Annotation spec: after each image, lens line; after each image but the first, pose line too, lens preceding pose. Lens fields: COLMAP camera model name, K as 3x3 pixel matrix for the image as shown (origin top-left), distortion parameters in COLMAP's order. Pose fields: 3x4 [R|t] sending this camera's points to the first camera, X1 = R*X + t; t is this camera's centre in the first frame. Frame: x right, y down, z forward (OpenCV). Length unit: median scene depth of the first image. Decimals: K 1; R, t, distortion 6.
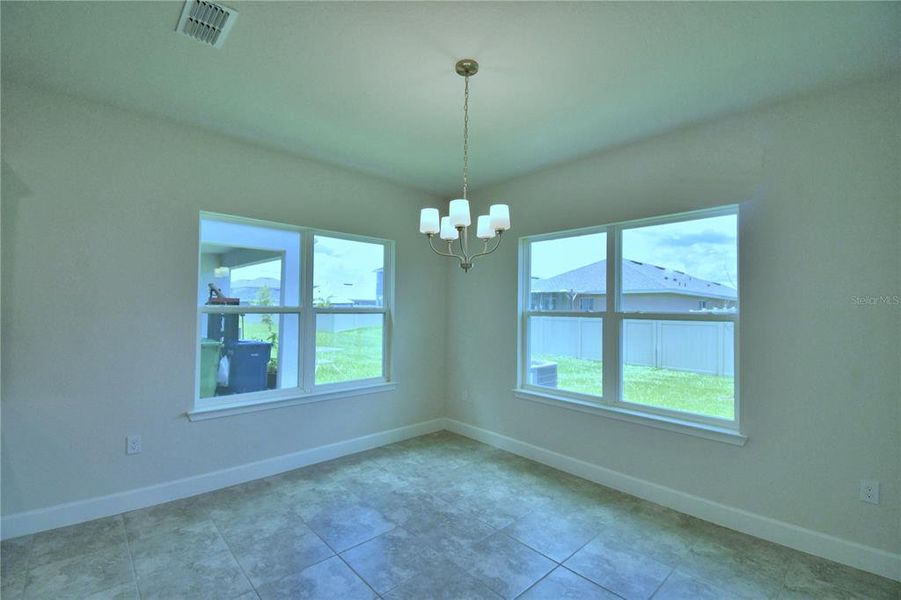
lens RADIAL K [[402.8, 0, 445.5], [0, 402.8, 302.0], [0, 0, 1]] dist [0.018807, -0.021196]
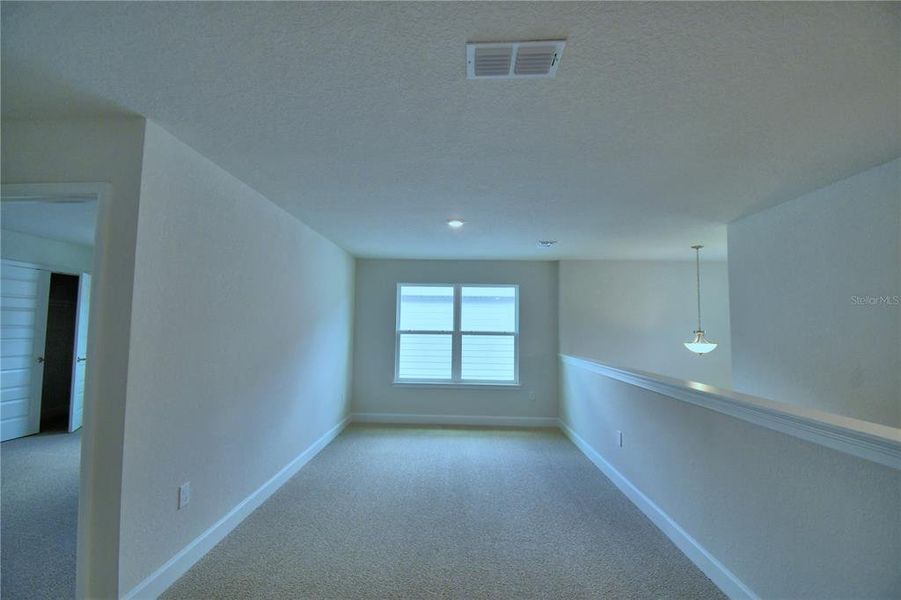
lens RADIAL K [[402.8, 0, 445.5], [0, 402.8, 302.0], [0, 0, 1]] dist [0.018807, -0.021196]
pose [[0.728543, 0.041073, 0.683767, -0.918202], [-0.012390, 0.998828, -0.046796, -0.020734], [-0.684888, 0.025621, 0.728198, -0.305787]]
